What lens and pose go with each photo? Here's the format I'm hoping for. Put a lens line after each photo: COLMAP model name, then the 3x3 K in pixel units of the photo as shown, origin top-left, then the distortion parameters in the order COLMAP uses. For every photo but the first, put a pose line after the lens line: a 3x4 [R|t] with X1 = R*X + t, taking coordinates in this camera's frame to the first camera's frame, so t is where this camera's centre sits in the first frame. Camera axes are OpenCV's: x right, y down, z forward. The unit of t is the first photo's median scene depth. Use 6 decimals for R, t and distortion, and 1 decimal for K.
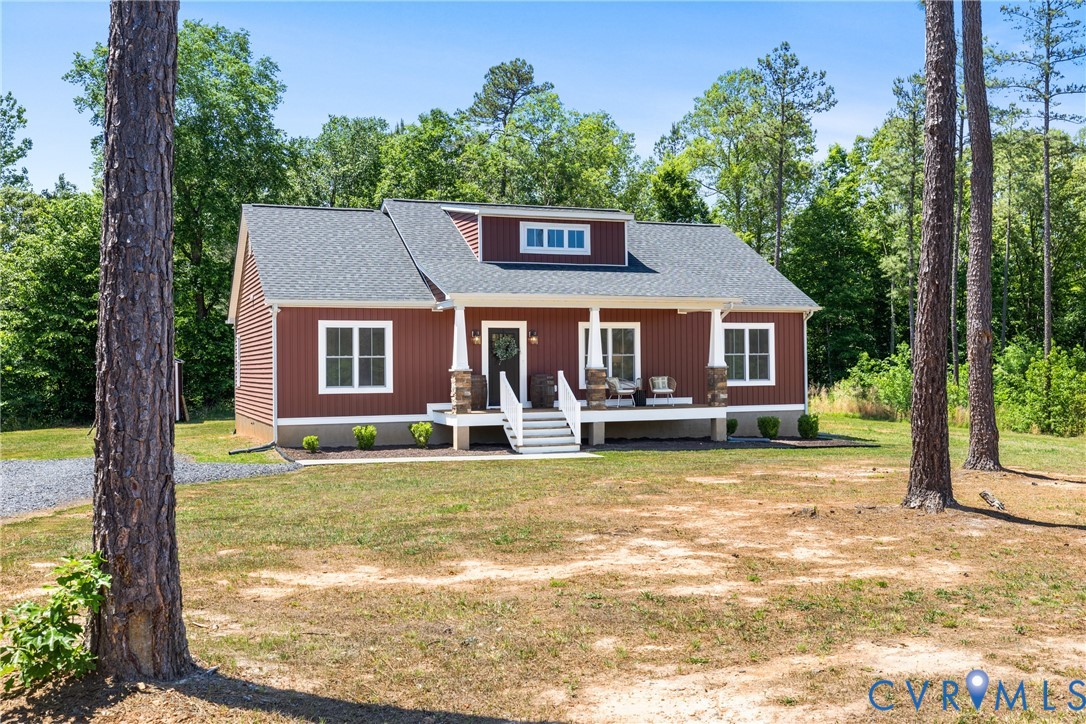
lens RADIAL K [[1093.4, 0, 544.1], [0, 1093.4, 363.6], [0, 0, 1]] dist [-0.027553, 0.000000]
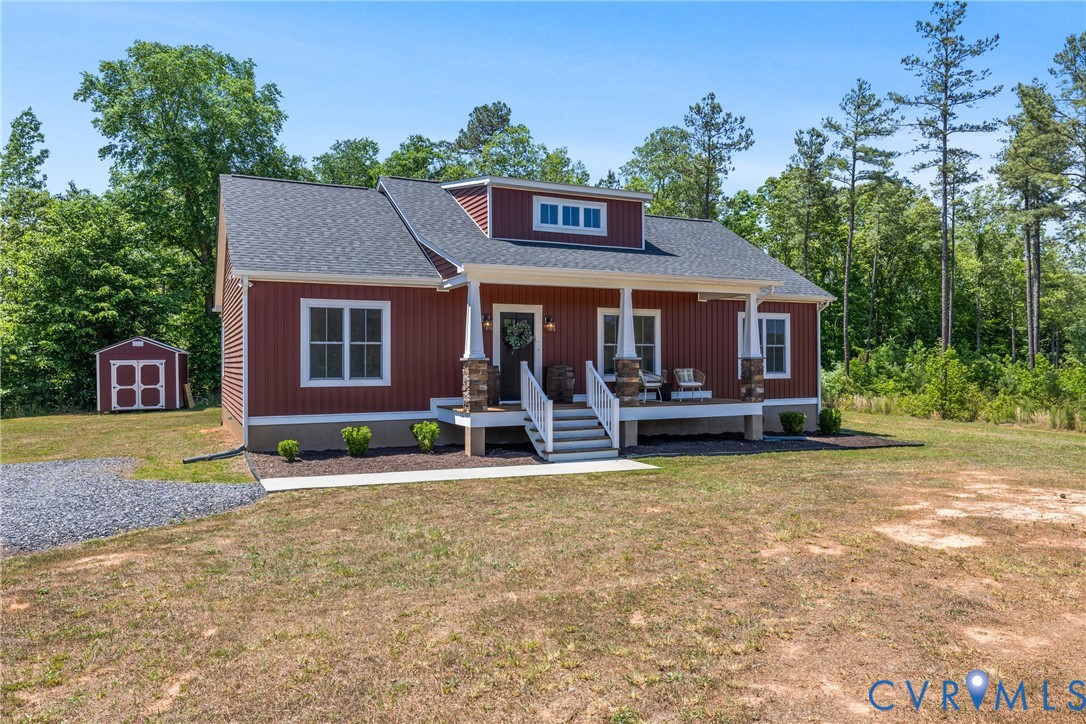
lens RADIAL K [[766.0, 0, 540.4], [0, 766.0, 359.4], [0, 0, 1]] dist [-0.006397, -0.001606]
pose [[0.997447, 0.005879, 0.071173, -0.059692], [-0.005826, 0.999983, -0.000949, 0.005625], [-0.071178, 0.000532, 0.997464, 0.367088]]
